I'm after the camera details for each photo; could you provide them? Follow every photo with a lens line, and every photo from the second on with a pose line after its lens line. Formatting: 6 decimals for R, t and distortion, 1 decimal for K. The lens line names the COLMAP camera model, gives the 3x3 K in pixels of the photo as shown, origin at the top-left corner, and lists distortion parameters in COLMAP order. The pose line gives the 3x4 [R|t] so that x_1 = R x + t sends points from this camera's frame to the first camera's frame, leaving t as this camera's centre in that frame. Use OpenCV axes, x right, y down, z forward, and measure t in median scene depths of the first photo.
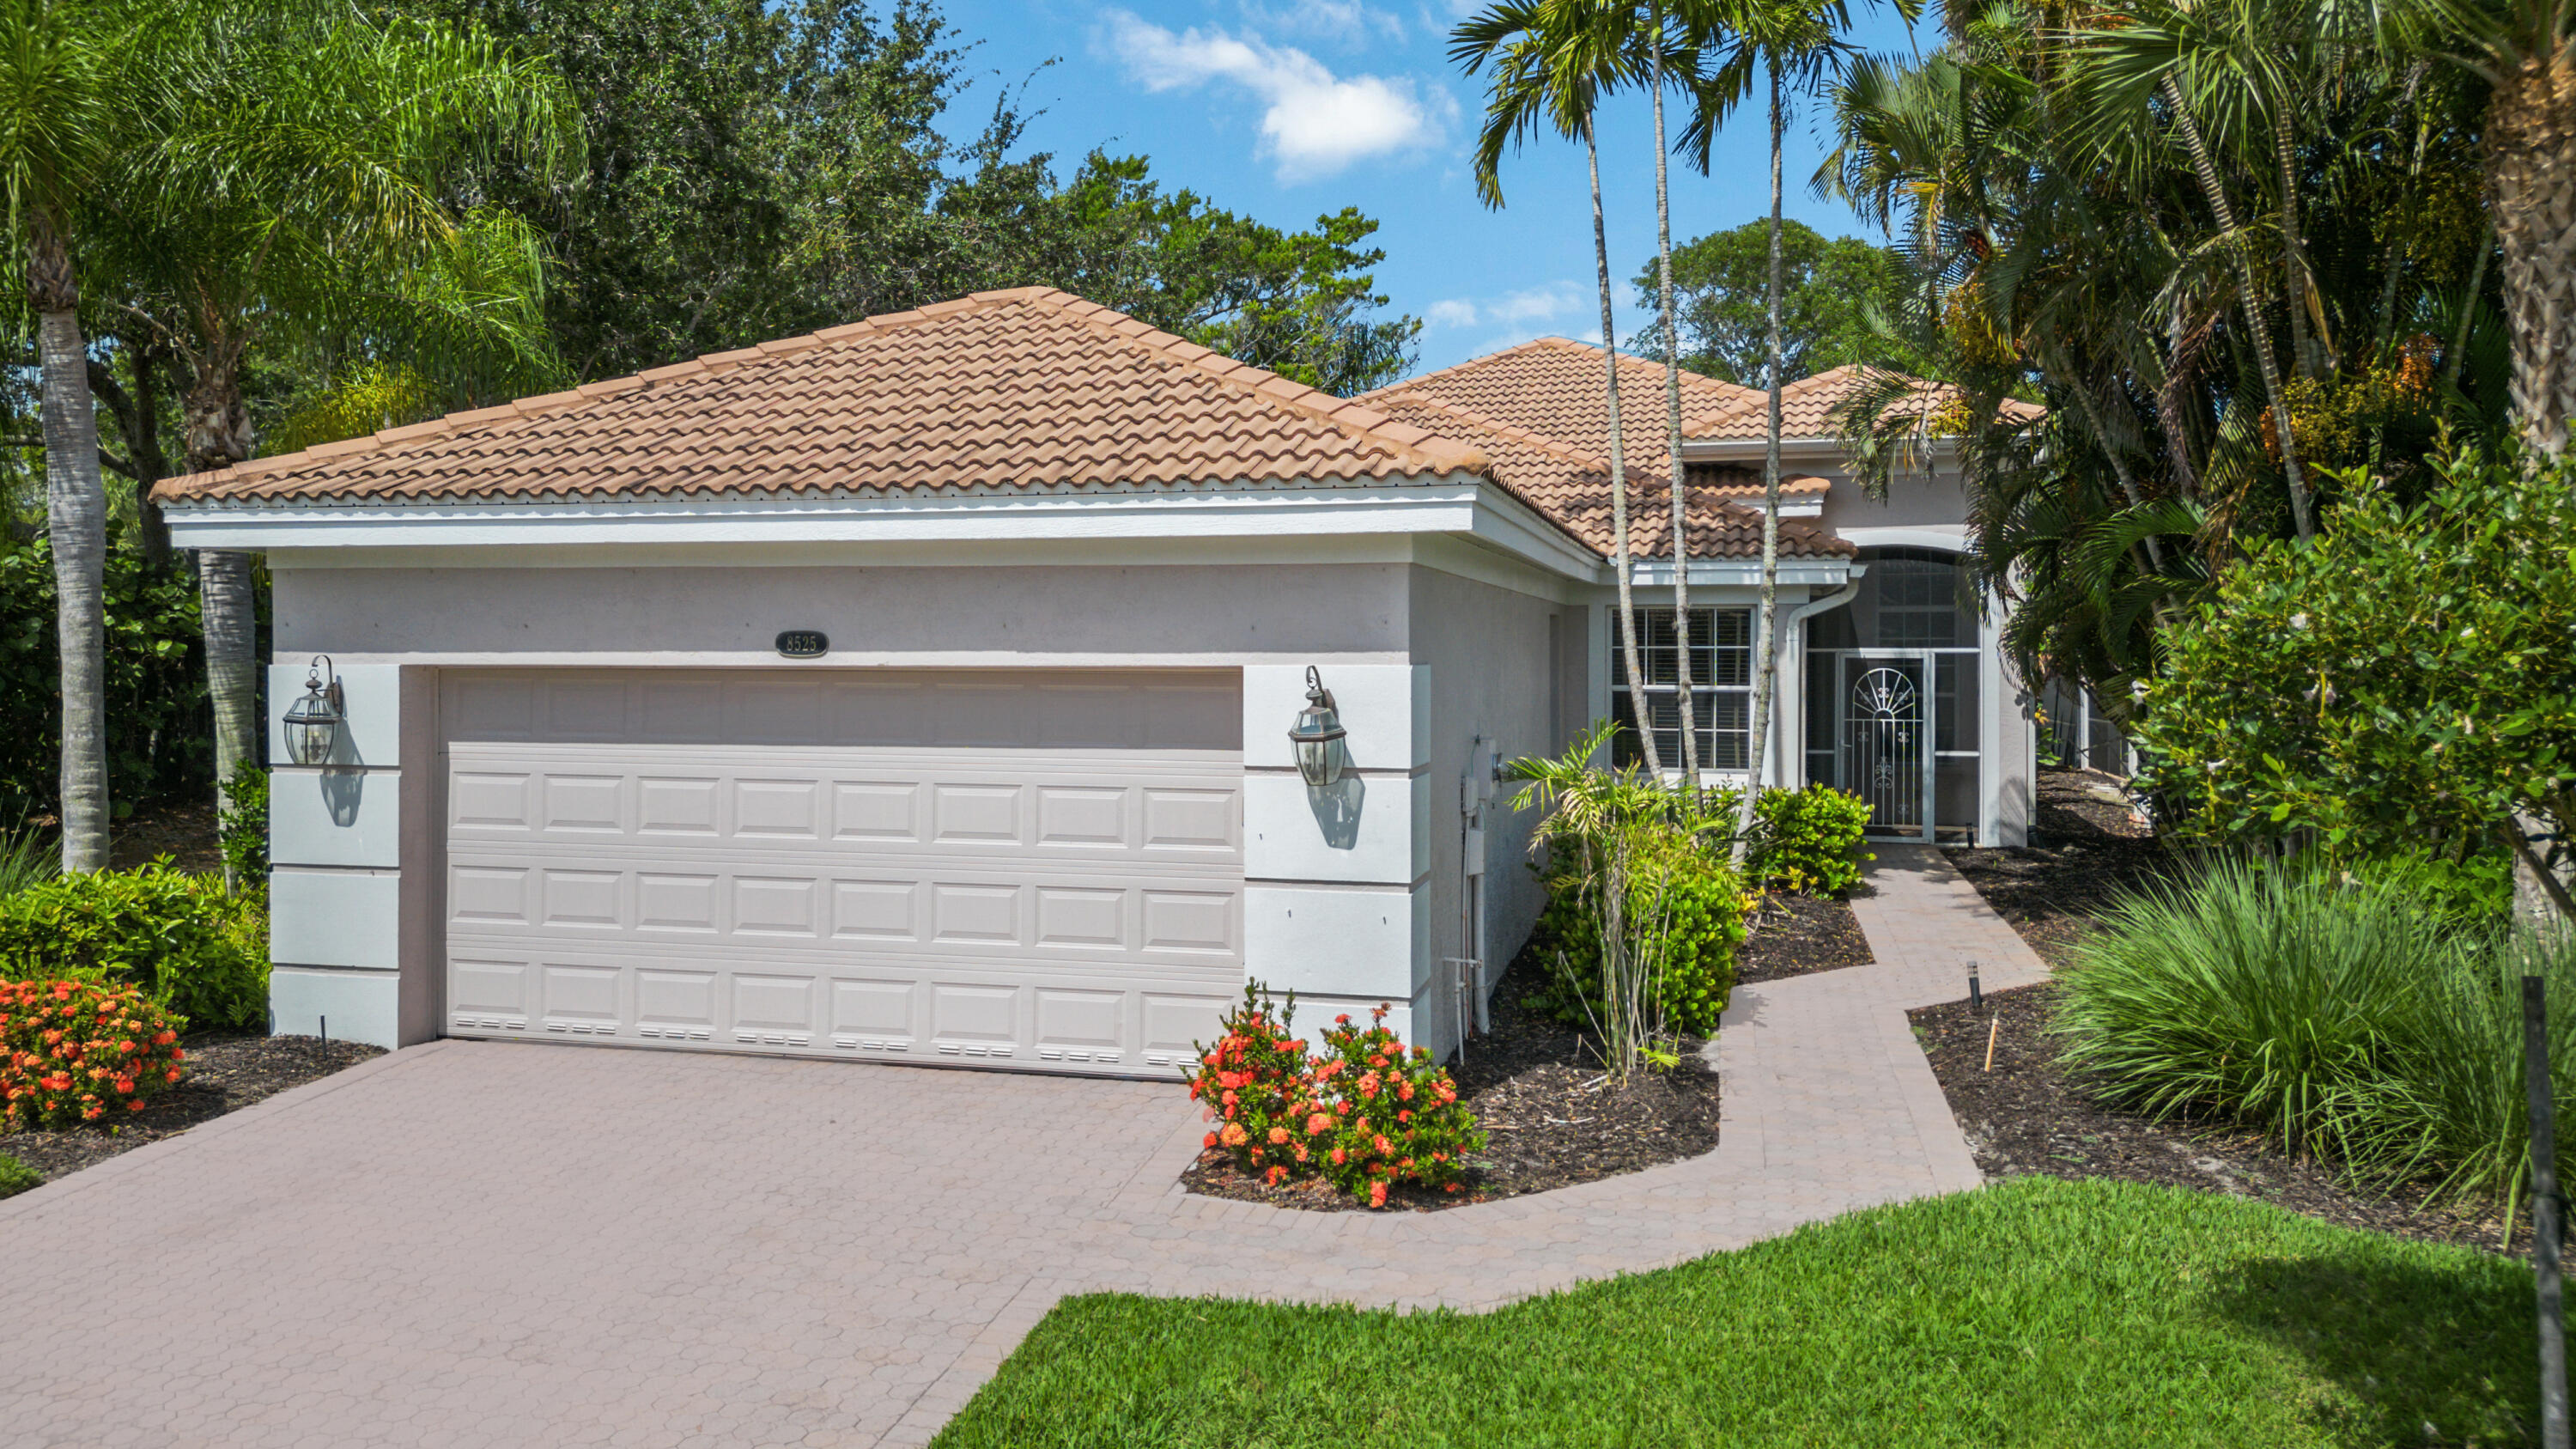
lens RADIAL K [[1893.0, 0, 1228.1], [0, 1893.0, 672.3], [0, 0, 1]] dist [0.054342, -0.084054]
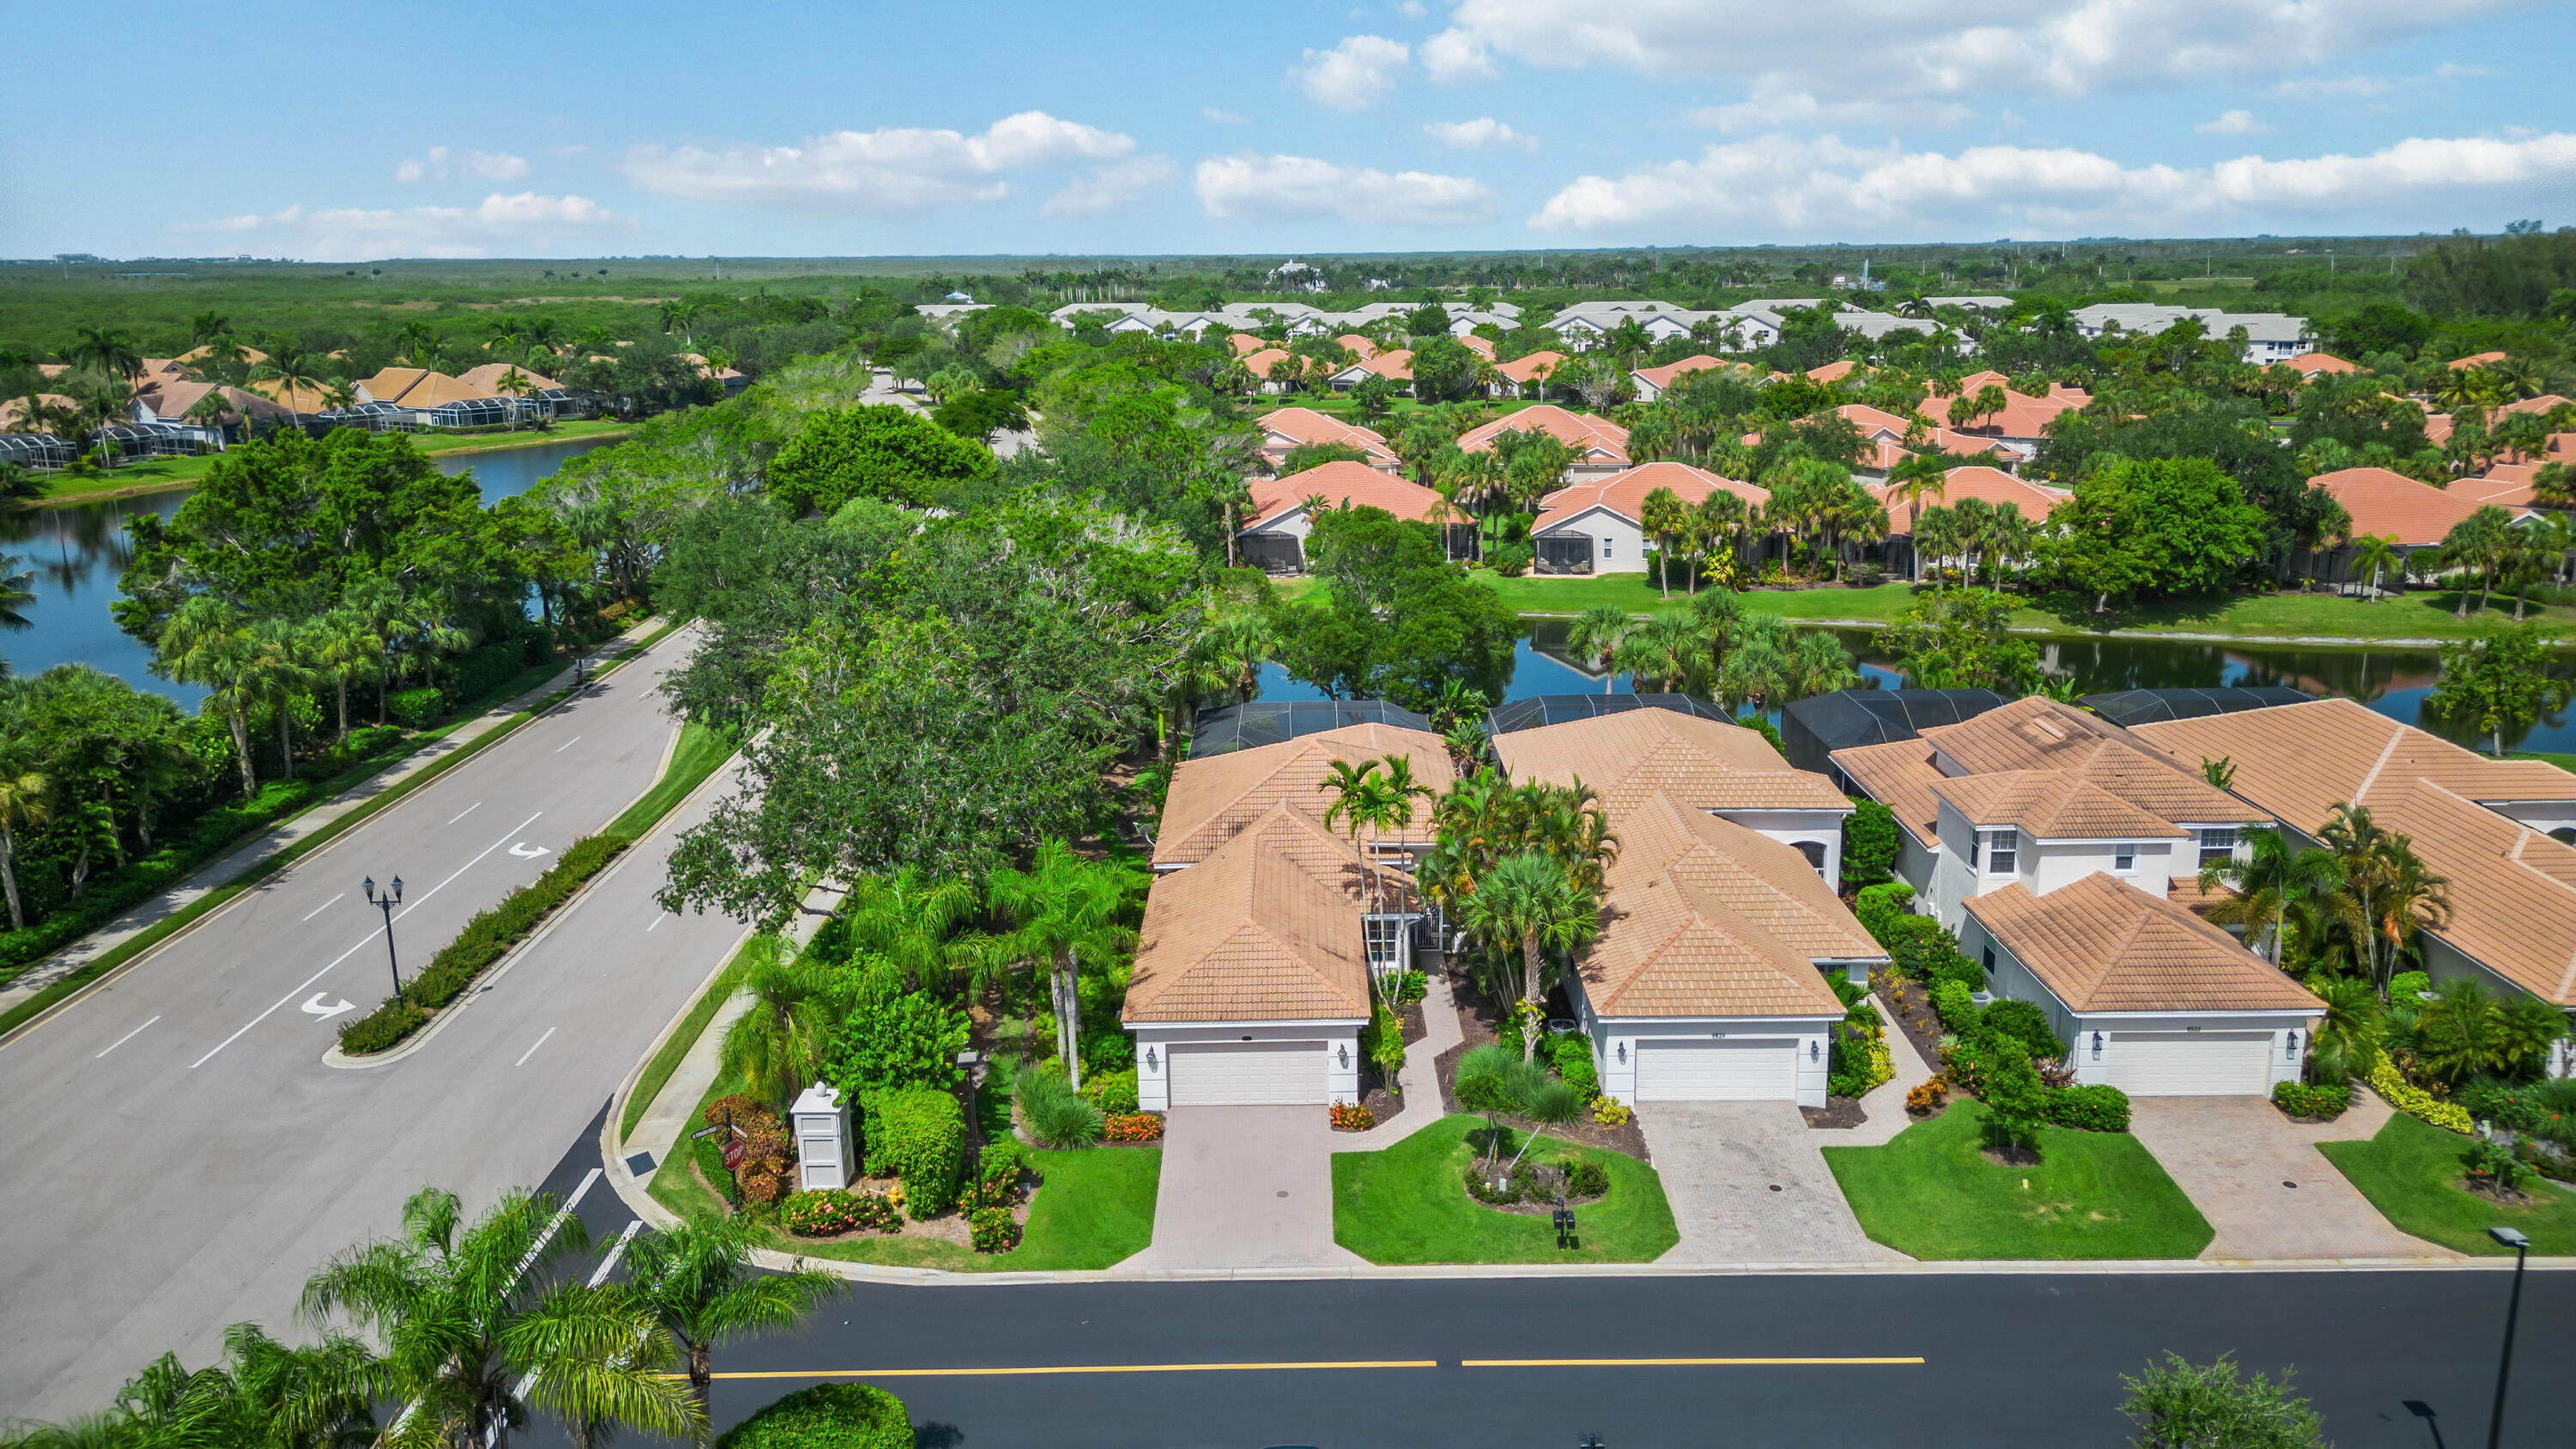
lens RADIAL K [[1729.4, 0, 1264.0], [0, 1729.4, 734.5], [0, 0, 1]] dist [0.073351, -0.064855]
pose [[0.970664, -0.080839, 0.226442, -1.167078], [0.026522, 0.972037, 0.233326, -1.925087], [-0.238972, -0.220475, 0.945665, -3.383452]]
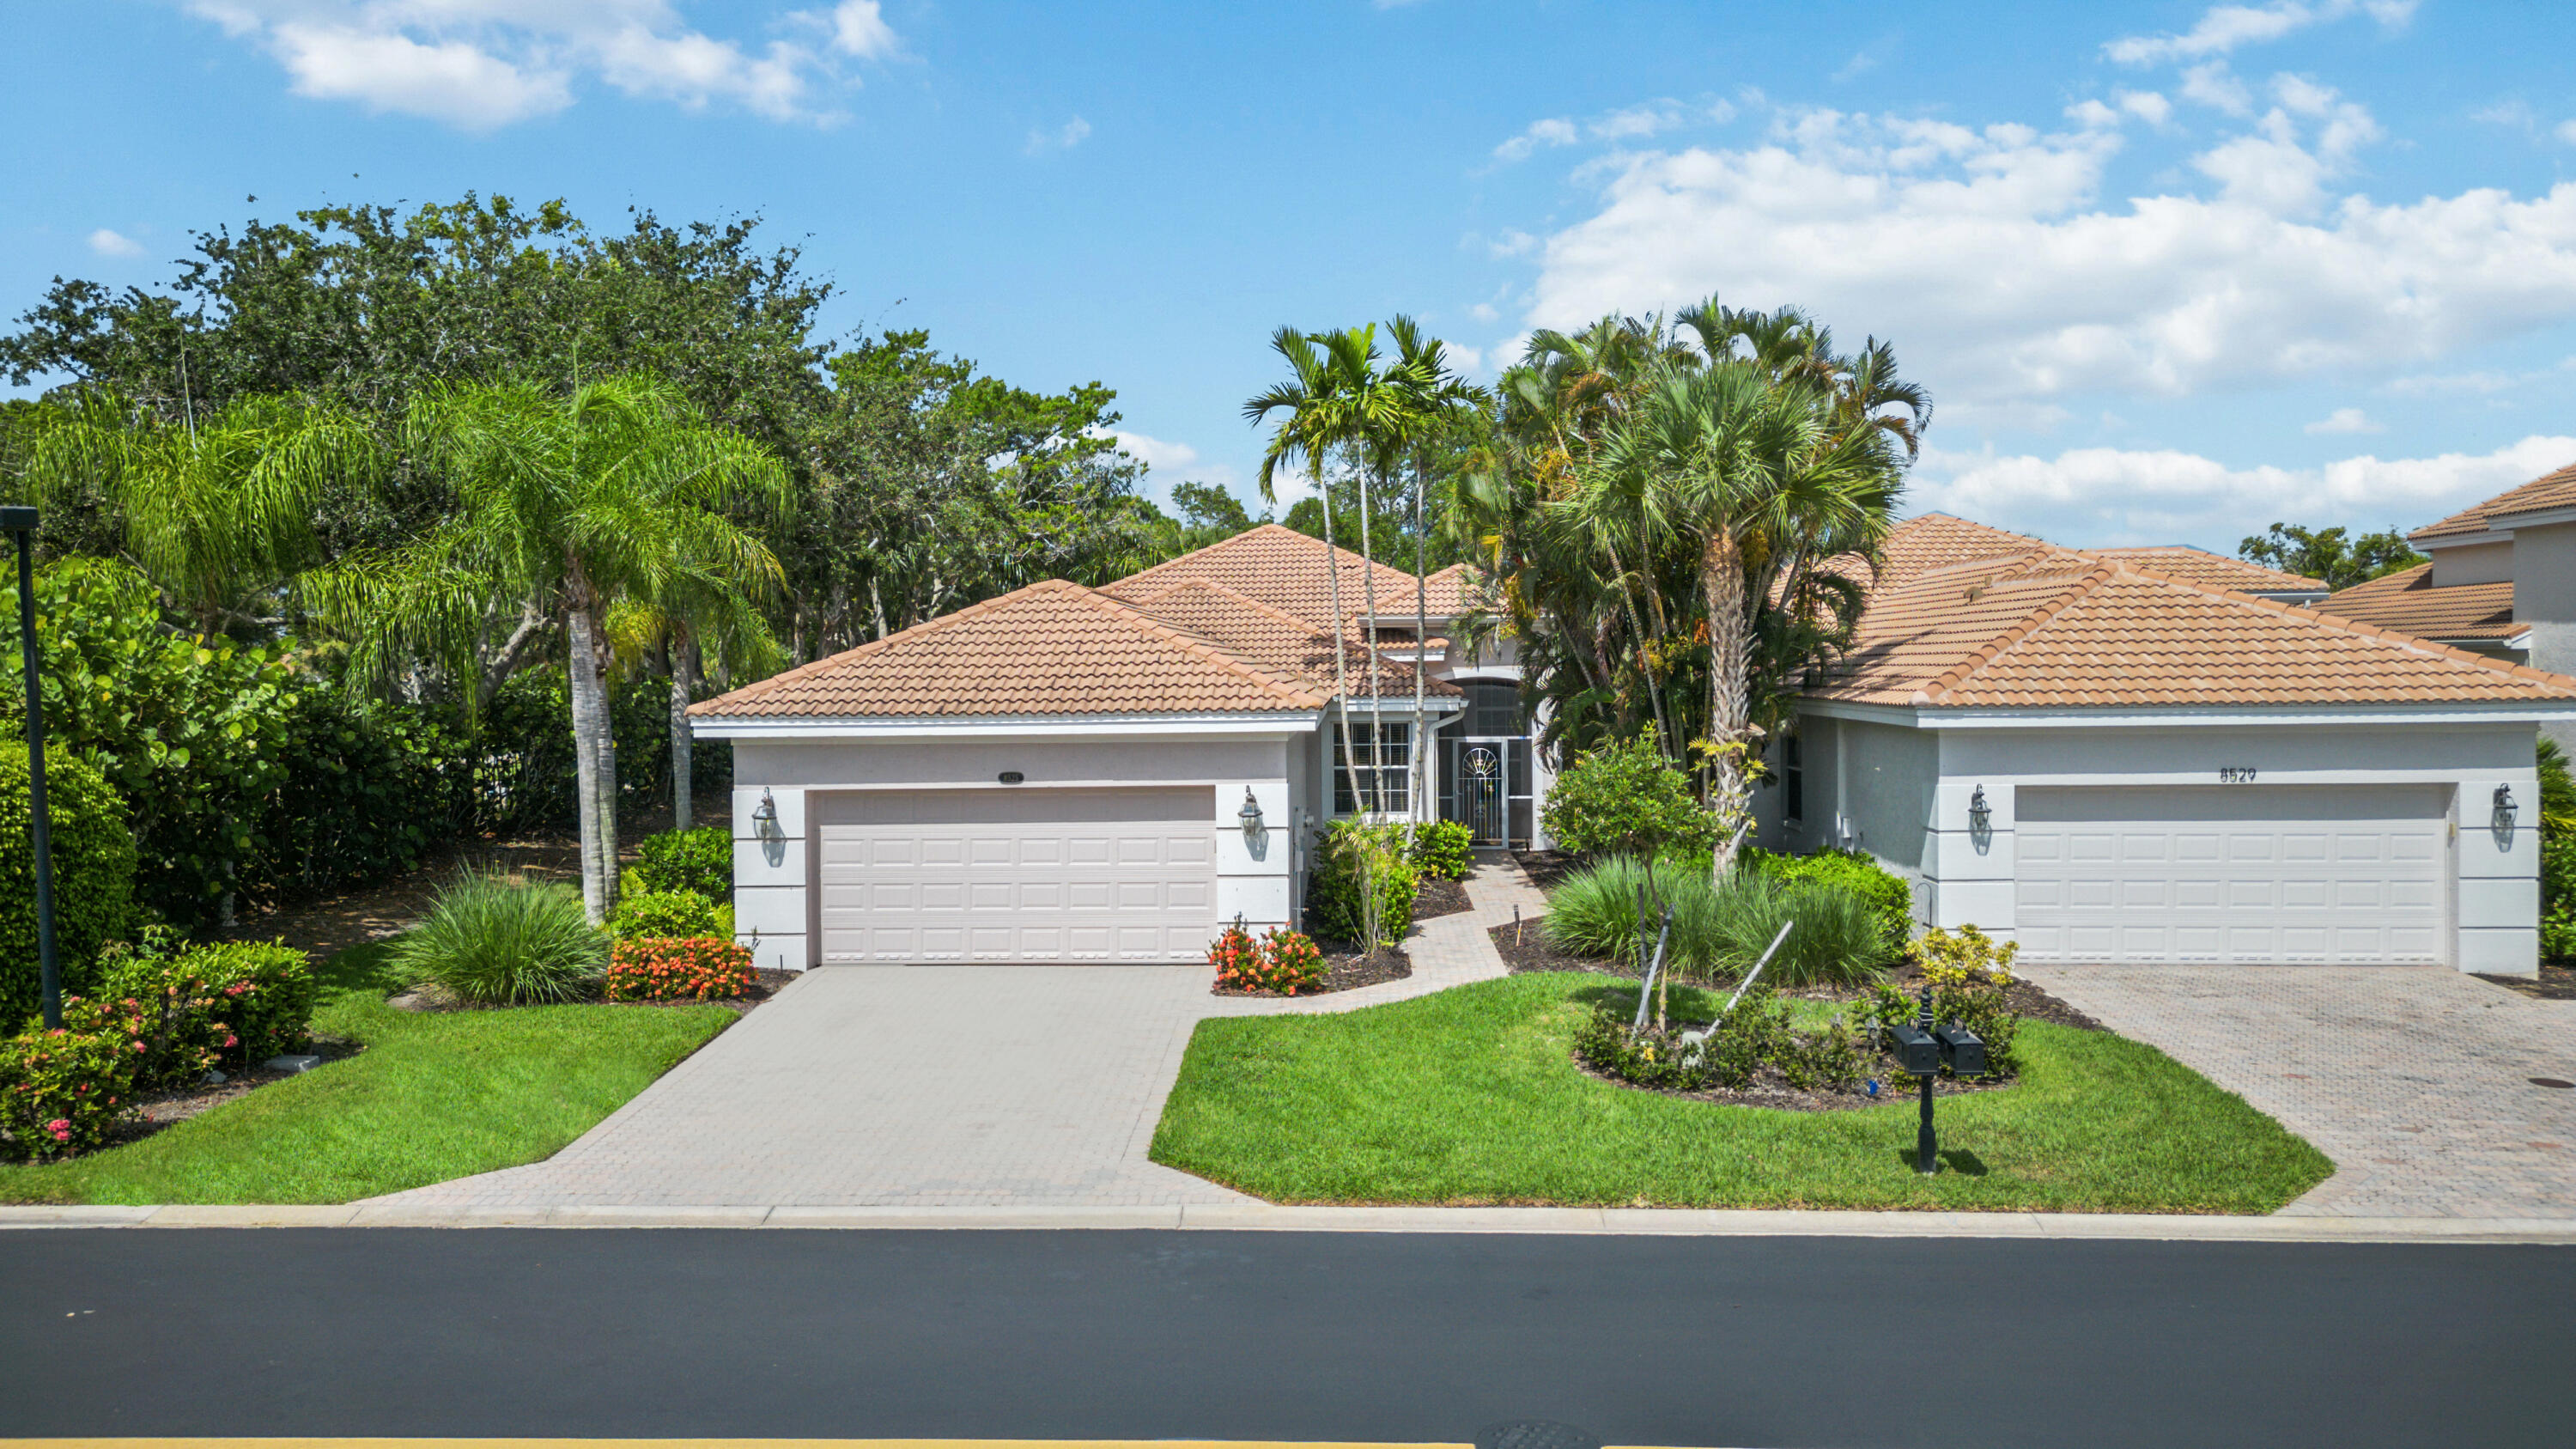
lens RADIAL K [[1778.0, 0, 1253.4], [0, 1778.0, 801.9], [0, 0, 1]] dist [0.064834, -0.055822]
pose [[0.979957, -0.026839, 0.197391, -0.330112], [0.015763, 0.998223, 0.057470, -0.094195], [-0.198583, -0.053207, 0.978639, -1.012354]]
